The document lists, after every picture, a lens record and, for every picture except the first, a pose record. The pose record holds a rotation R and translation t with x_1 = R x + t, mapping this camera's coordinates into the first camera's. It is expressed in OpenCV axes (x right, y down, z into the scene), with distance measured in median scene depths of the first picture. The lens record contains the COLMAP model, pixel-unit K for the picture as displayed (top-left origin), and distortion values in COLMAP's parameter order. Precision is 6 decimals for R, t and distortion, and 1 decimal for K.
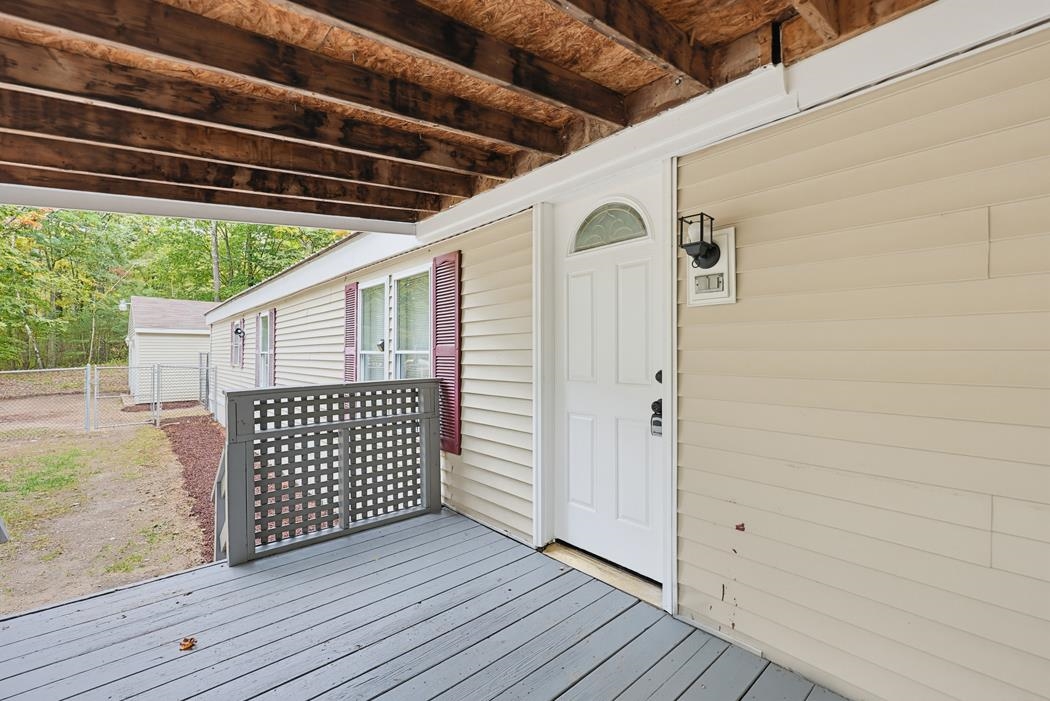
lens RADIAL K [[442.8, 0, 534.9], [0, 442.8, 356.1], [0, 0, 1]] dist [0.000377, 0.000212]
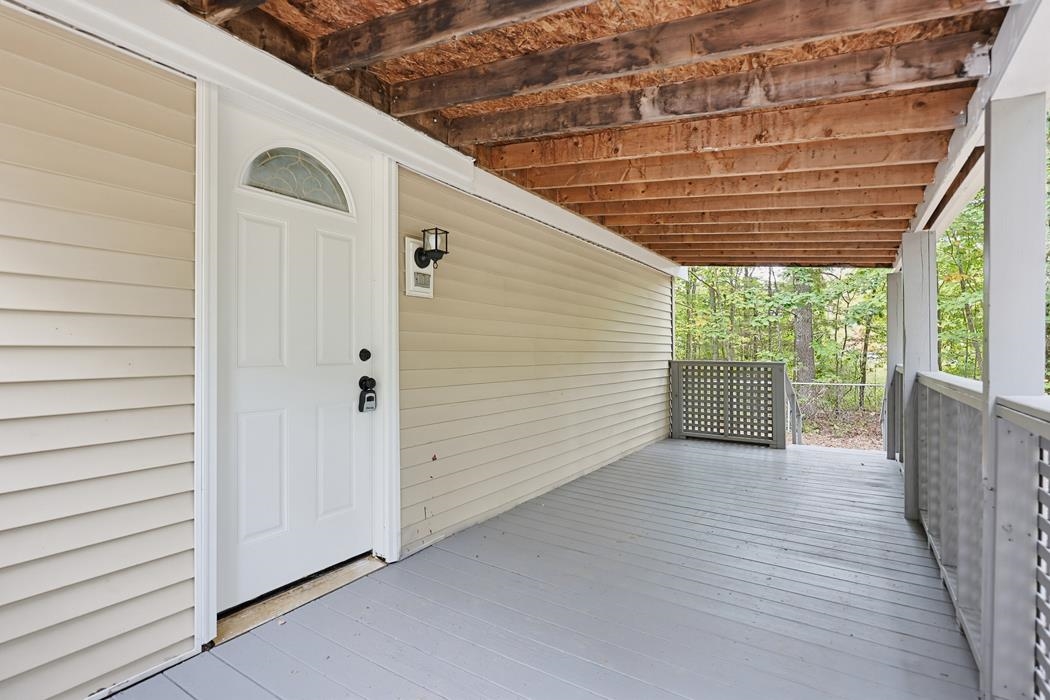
lens RADIAL K [[507.8, 0, 525.0], [0, 507.8, 350.0], [0, 0, 1]] dist [0.001309, 0.000310]
pose [[-0.250592, -0.001386, 0.968092, -0.973816], [0.002420, 0.999995, 0.002058, 0.033535], [-0.968090, 0.002858, -0.250587, 0.937519]]
